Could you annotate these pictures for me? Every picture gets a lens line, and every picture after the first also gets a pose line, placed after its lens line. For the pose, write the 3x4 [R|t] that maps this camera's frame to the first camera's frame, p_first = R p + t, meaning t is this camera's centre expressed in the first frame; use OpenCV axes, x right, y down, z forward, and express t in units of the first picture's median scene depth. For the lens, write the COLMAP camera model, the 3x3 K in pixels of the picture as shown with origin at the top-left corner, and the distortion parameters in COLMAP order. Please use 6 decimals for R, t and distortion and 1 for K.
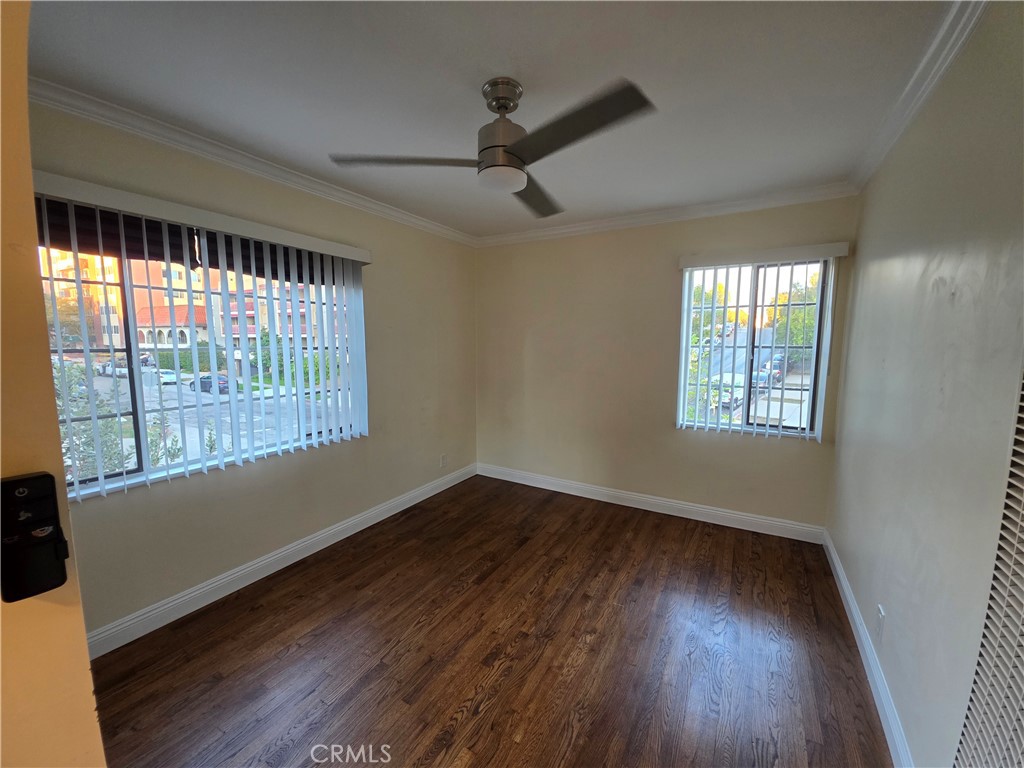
lens RADIAL K [[408.5, 0, 515.8], [0, 408.5, 385.8], [0, 0, 1]] dist [0.004043, -0.004000]
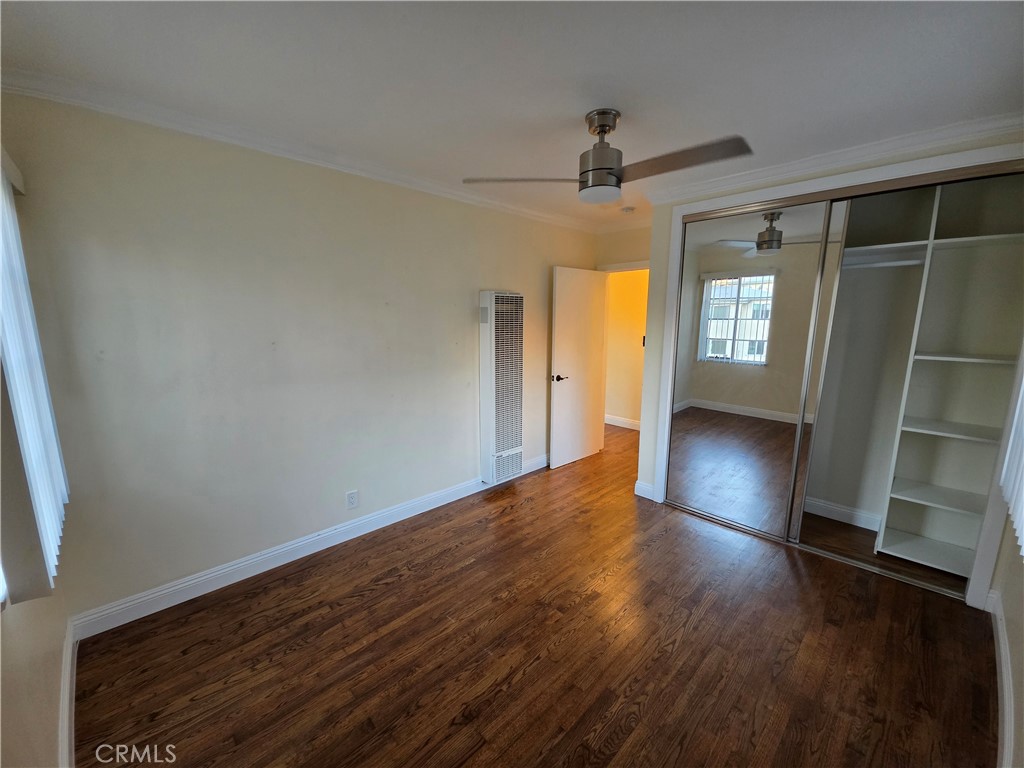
lens RADIAL K [[408.5, 0, 513.7], [0, 408.5, 384.9], [0, 0, 1]] dist [0.004043, -0.004000]
pose [[-0.961873, -0.049031, 0.269066, -0.101258], [0.029932, 0.959017, 0.281762, -0.212387], [-0.271854, 0.279073, -0.920985, 1.583458]]
